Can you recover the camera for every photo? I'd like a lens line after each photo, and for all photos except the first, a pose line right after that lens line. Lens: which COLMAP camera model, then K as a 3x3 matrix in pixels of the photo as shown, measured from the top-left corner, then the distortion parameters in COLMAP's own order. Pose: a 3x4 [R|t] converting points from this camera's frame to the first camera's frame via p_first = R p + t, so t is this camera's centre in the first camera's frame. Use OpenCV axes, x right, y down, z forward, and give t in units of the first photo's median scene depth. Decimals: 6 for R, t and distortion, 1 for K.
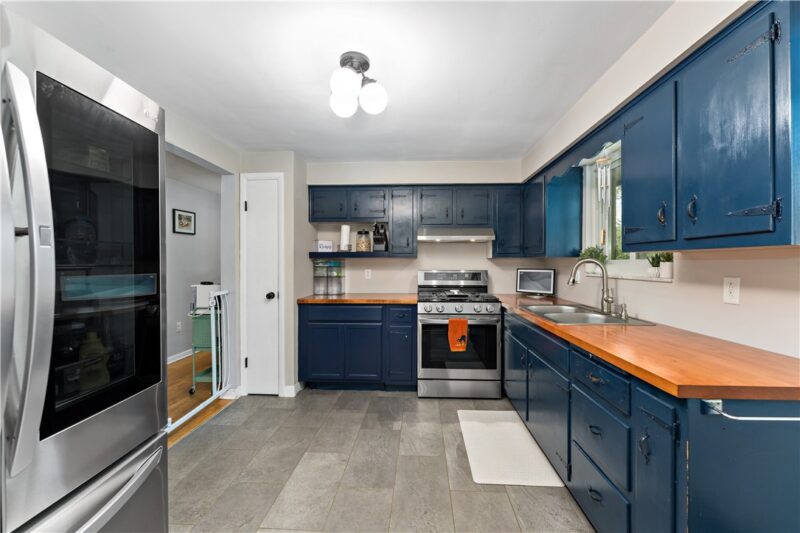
lens RADIAL K [[328.2, 0, 396.4], [0, 328.2, 263.8], [0, 0, 1]] dist [-0.000337, 0.000263]
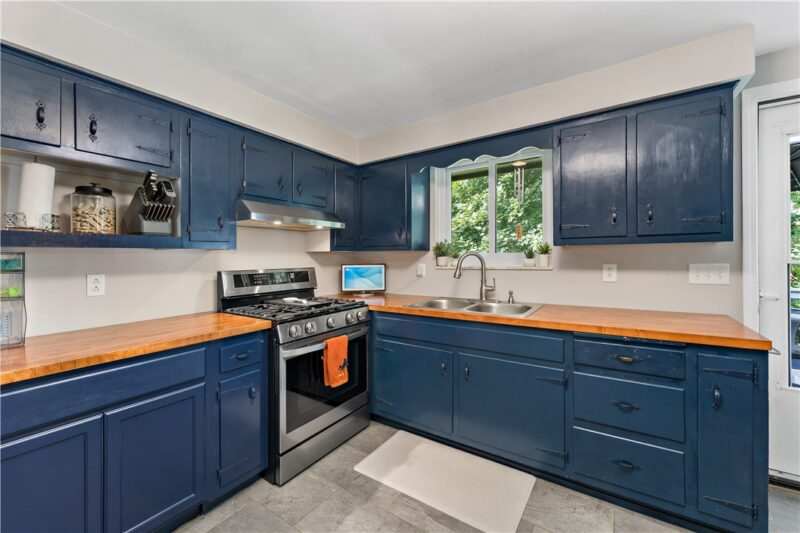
lens RADIAL K [[328.2, 0, 400.7], [0, 328.2, 258.0], [0, 0, 1]] dist [-0.000337, 0.000263]
pose [[0.494203, -0.008903, 0.869301, -0.346165], [0.015985, 0.999872, 0.001152, -0.000382], [-0.869199, 0.013326, 0.494282, 0.530521]]
